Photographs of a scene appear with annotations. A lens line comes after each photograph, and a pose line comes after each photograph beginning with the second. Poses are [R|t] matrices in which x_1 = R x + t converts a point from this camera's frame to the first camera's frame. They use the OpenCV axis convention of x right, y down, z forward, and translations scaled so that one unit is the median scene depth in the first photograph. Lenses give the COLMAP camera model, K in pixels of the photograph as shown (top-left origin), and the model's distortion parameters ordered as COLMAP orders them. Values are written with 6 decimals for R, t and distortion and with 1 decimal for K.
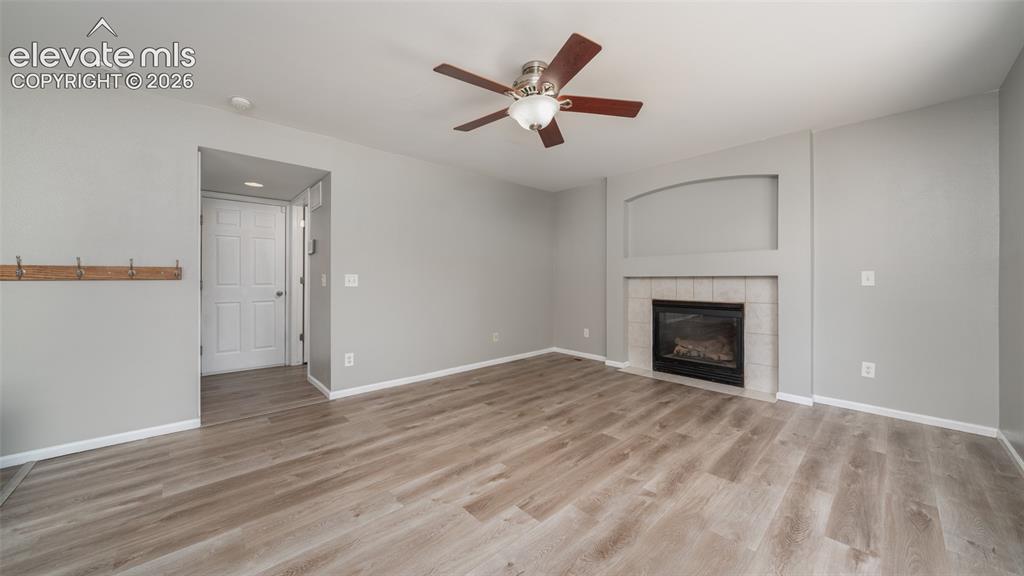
lens RADIAL K [[356.3, 0, 510.0], [0, 356.3, 280.9], [0, 0, 1]] dist [0.001319, -0.000627]
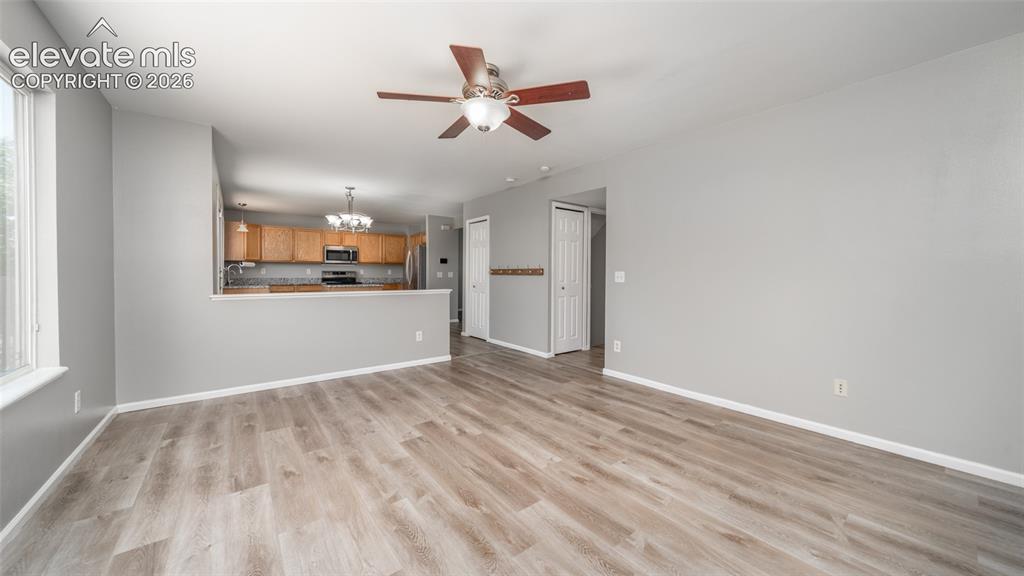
lens RADIAL K [[356.3, 0, 510.3], [0, 356.3, 281.8], [0, 0, 1]] dist [0.001319, -0.000627]
pose [[-0.084511, 0.018573, -0.996249, 0.975848], [-0.010176, 0.999758, 0.019502, -0.005708], [0.996371, 0.011786, -0.084302, 1.033841]]
